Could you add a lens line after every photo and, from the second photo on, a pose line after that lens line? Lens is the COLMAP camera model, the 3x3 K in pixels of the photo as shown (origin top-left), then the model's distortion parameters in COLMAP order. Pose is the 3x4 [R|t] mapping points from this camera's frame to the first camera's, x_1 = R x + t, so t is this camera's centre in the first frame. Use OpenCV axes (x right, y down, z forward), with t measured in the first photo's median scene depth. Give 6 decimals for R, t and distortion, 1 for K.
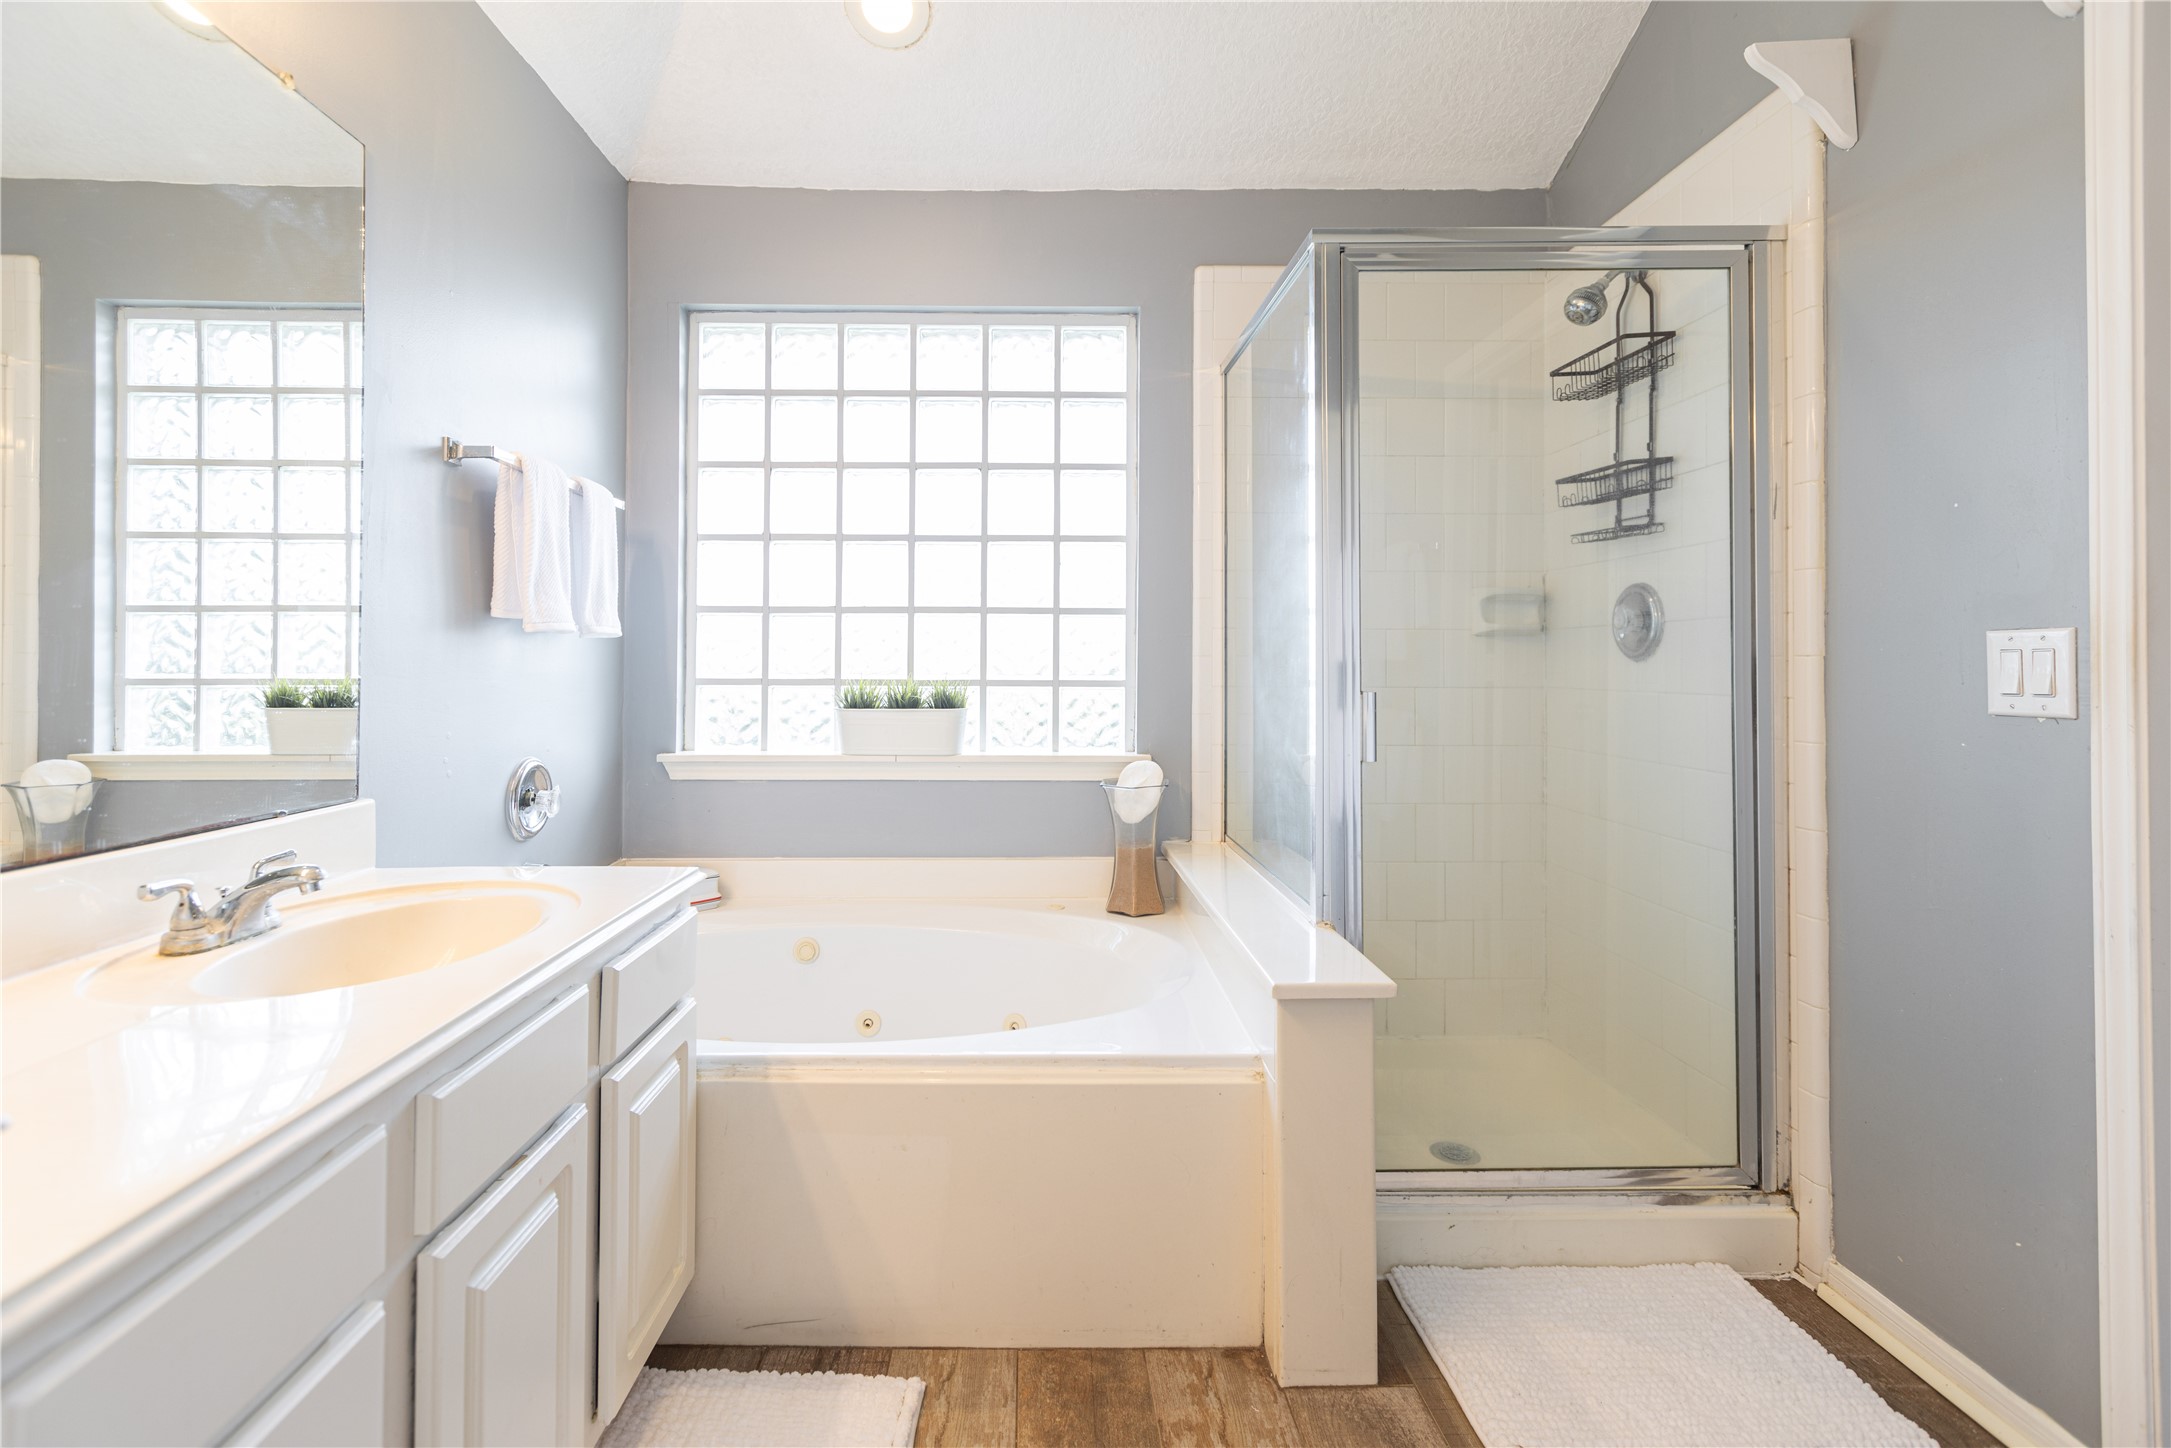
lens RADIAL K [[1003.8, 0, 1086.6], [0, 1003.8, 646.8], [0, 0, 1]] dist [0.000912, -0.000076]
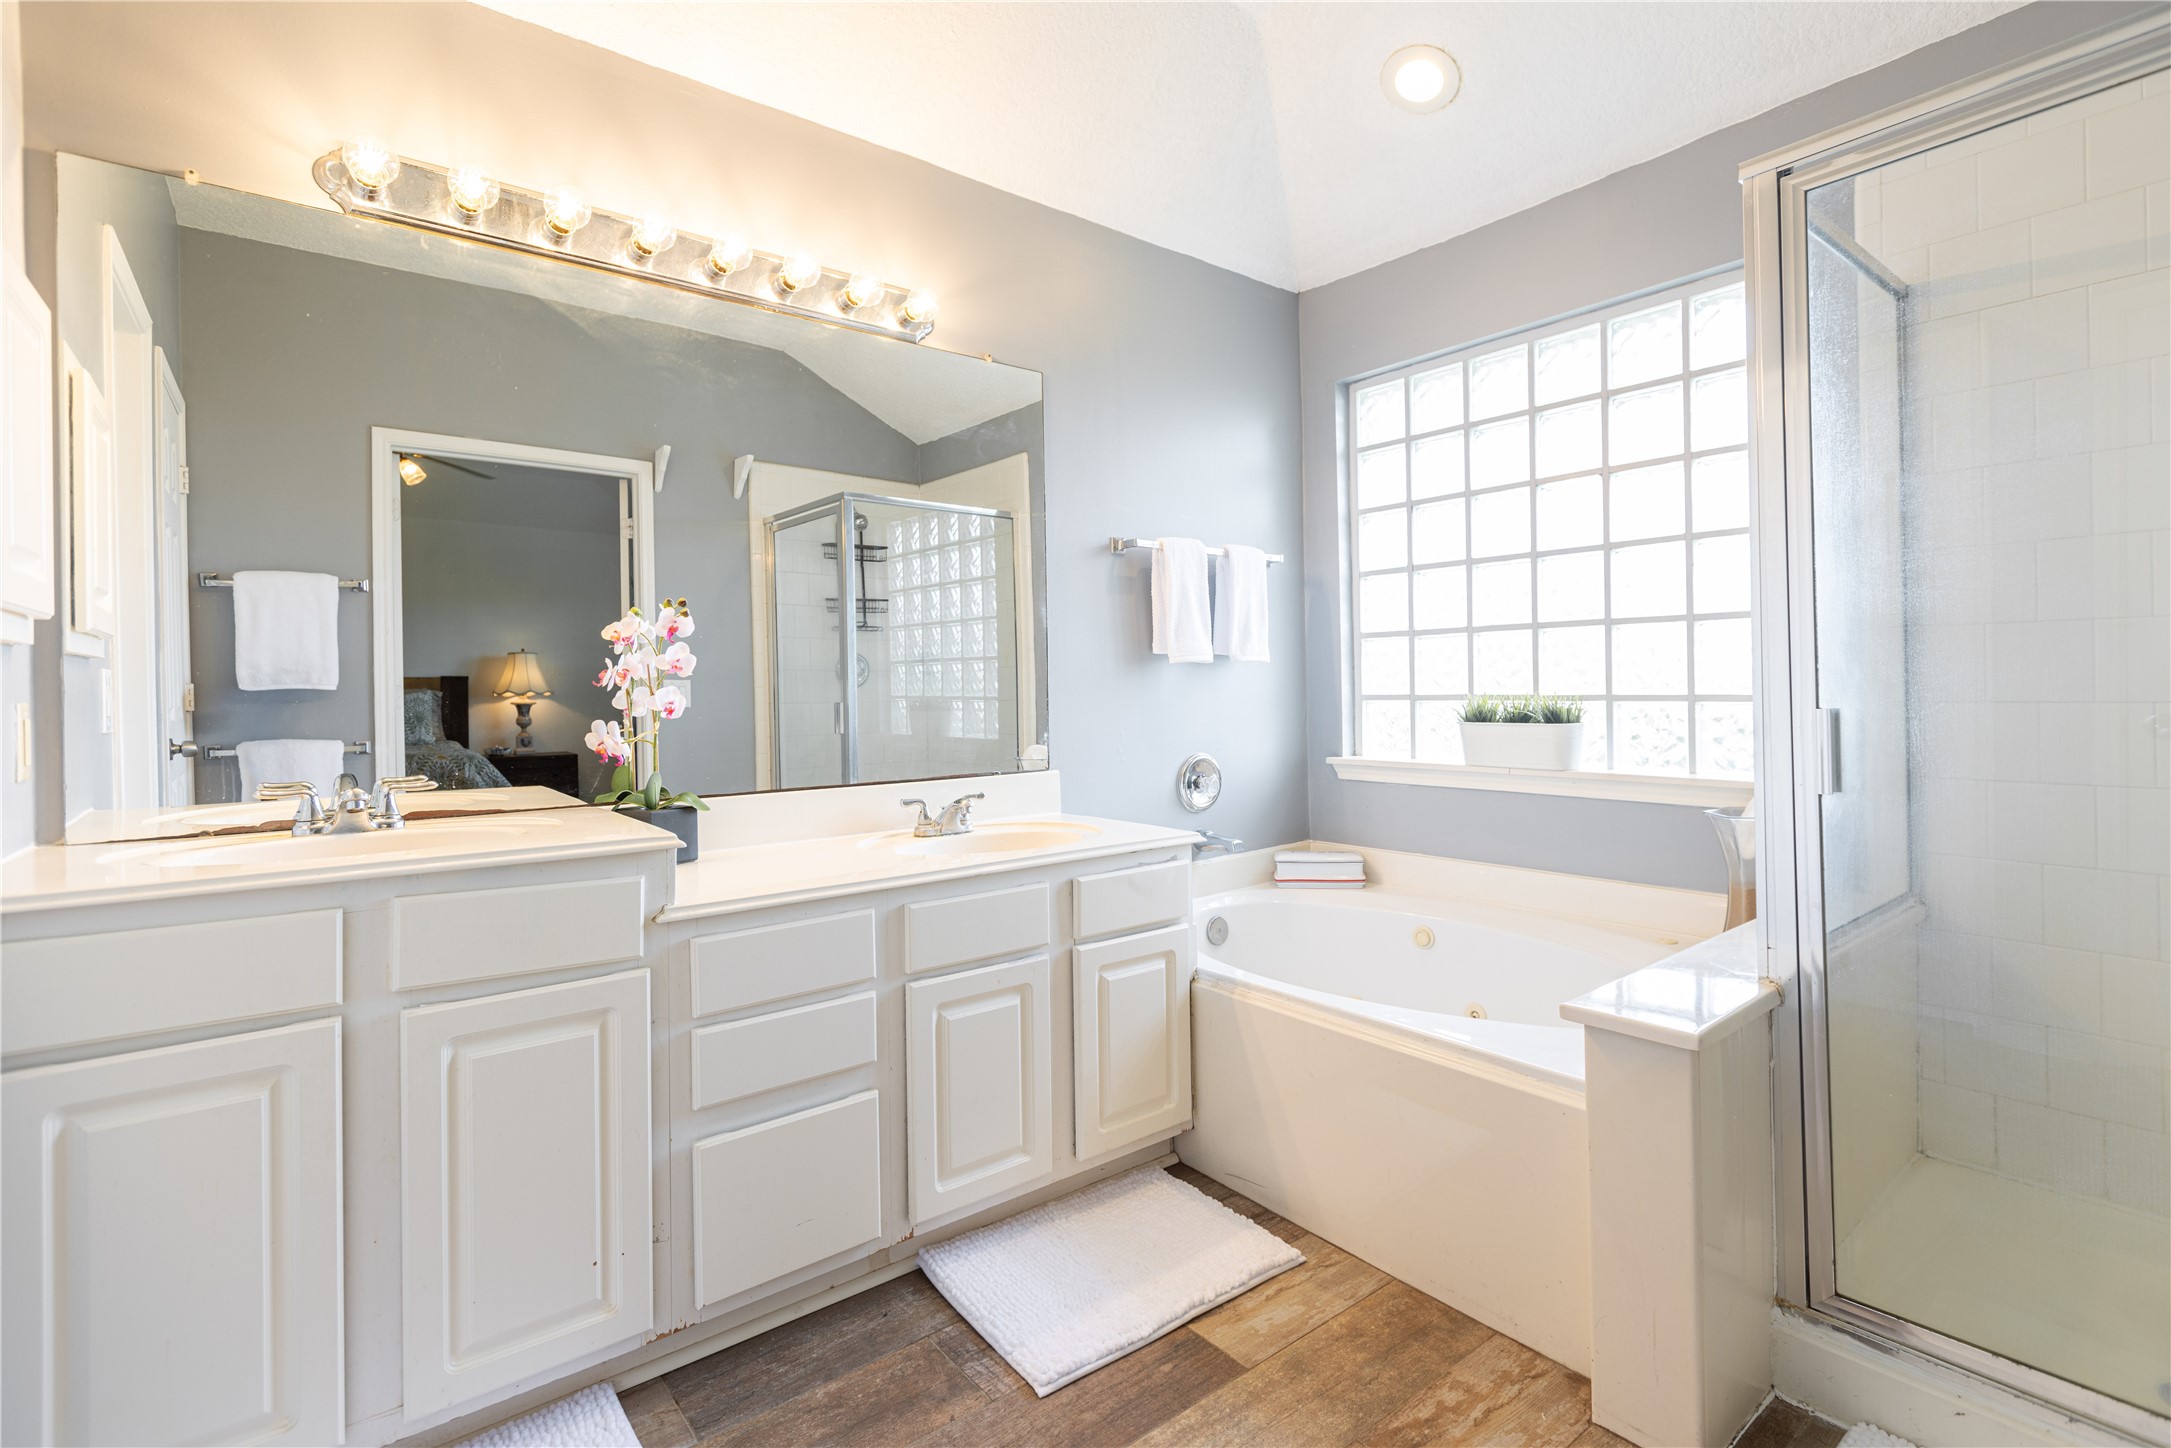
lens RADIAL K [[1014.1, 0, 1088.0], [0, 1014.1, 680.5], [0, 0, 1]] dist [0.005178, 0.001667]
pose [[0.617813, -0.017535, -0.786129, 0.375871], [0.031185, 0.999511, 0.002214, 0.001975], [0.785706, -0.025883, 0.618058, 0.014454]]
